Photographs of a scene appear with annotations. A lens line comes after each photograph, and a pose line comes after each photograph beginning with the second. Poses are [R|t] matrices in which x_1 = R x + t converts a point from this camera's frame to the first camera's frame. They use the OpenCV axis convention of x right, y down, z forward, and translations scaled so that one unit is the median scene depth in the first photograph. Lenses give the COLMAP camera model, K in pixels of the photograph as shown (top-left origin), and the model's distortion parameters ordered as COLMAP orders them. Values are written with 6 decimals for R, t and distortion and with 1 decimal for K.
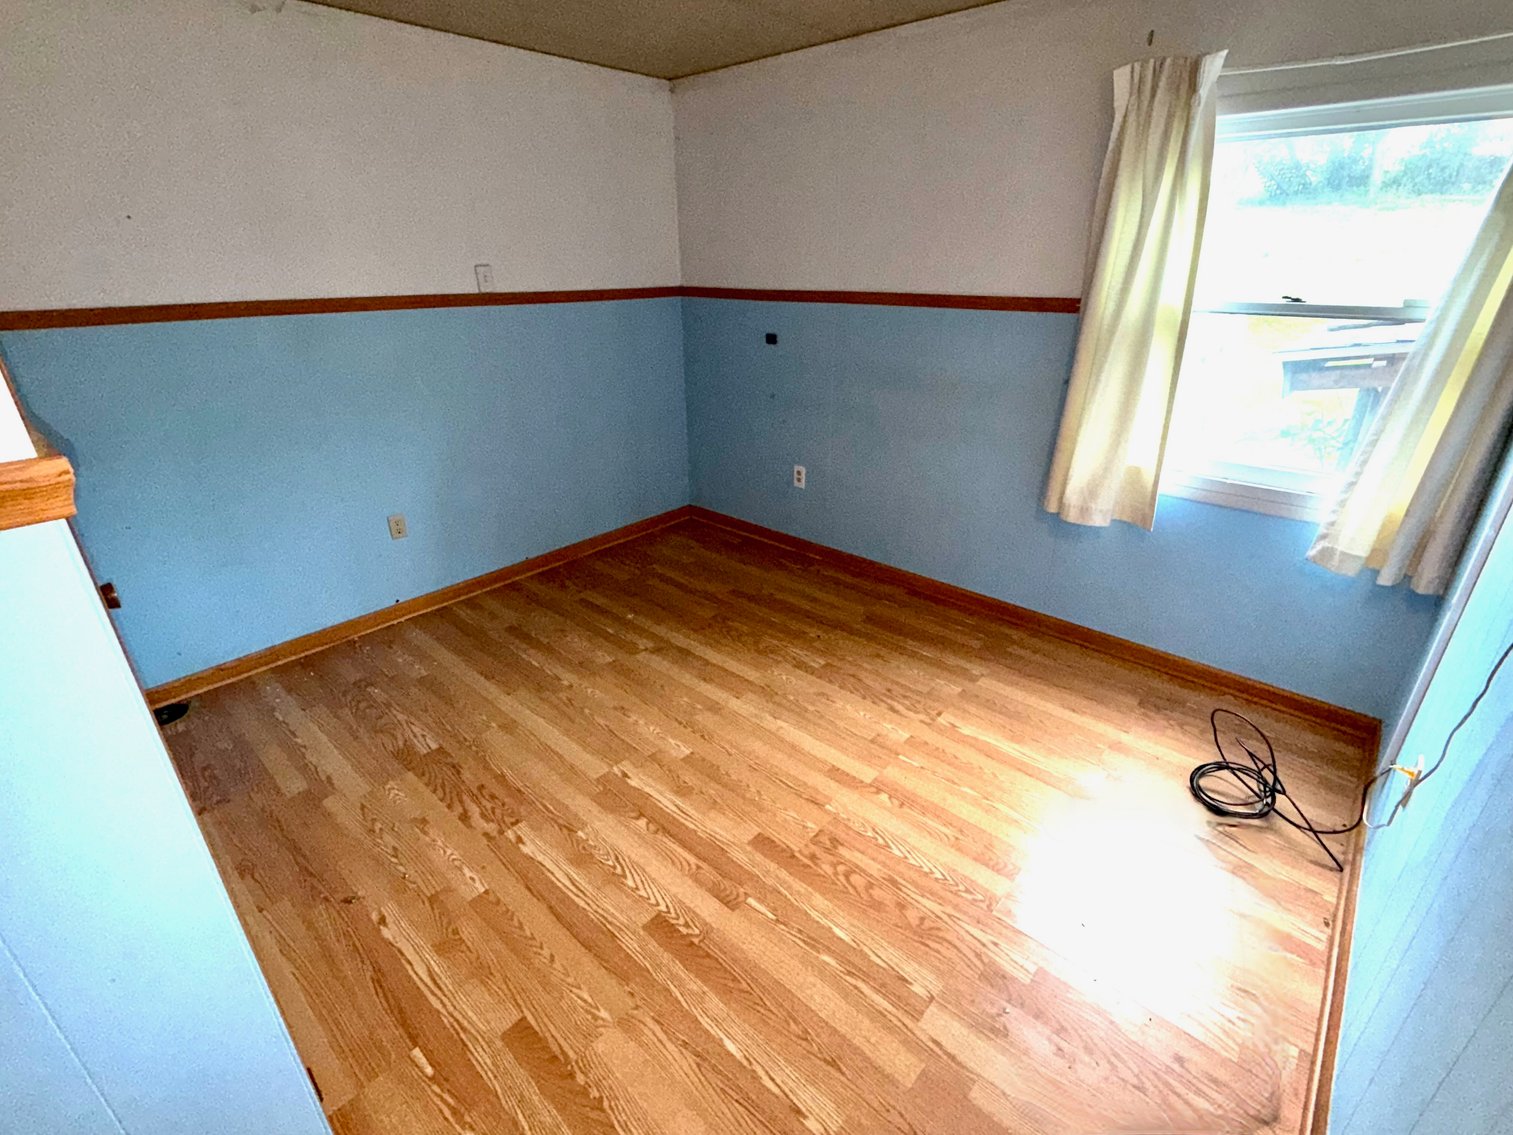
lens RADIAL K [[698.5, 0, 757.4], [0, 698.5, 567.8], [0, 0, 1]] dist [-0.001084, 0.000117]
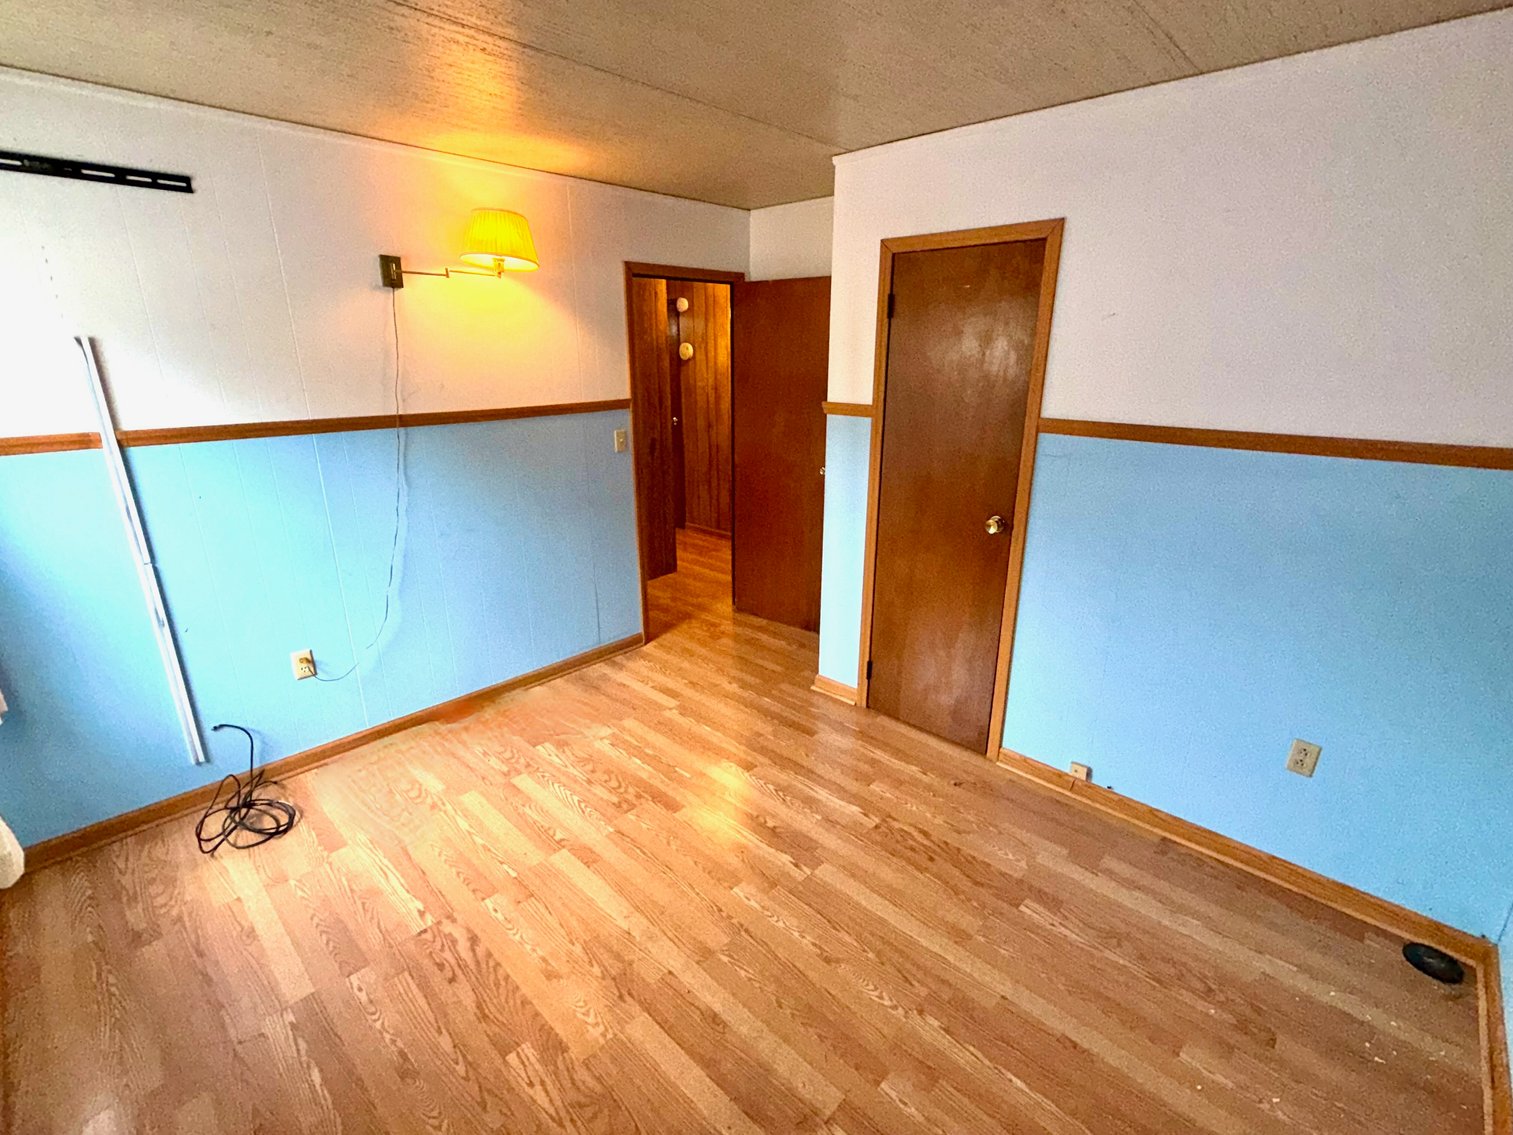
lens RADIAL K [[698.5, 0, 755.7], [0, 698.5, 566.9], [0, 0, 1]] dist [-0.001084, 0.000117]
pose [[-0.999566, -0.002893, 0.029318, -0.151050], [0.017412, 0.744731, 0.667137, -0.667861], [-0.023765, 0.667358, -0.744357, 1.394885]]
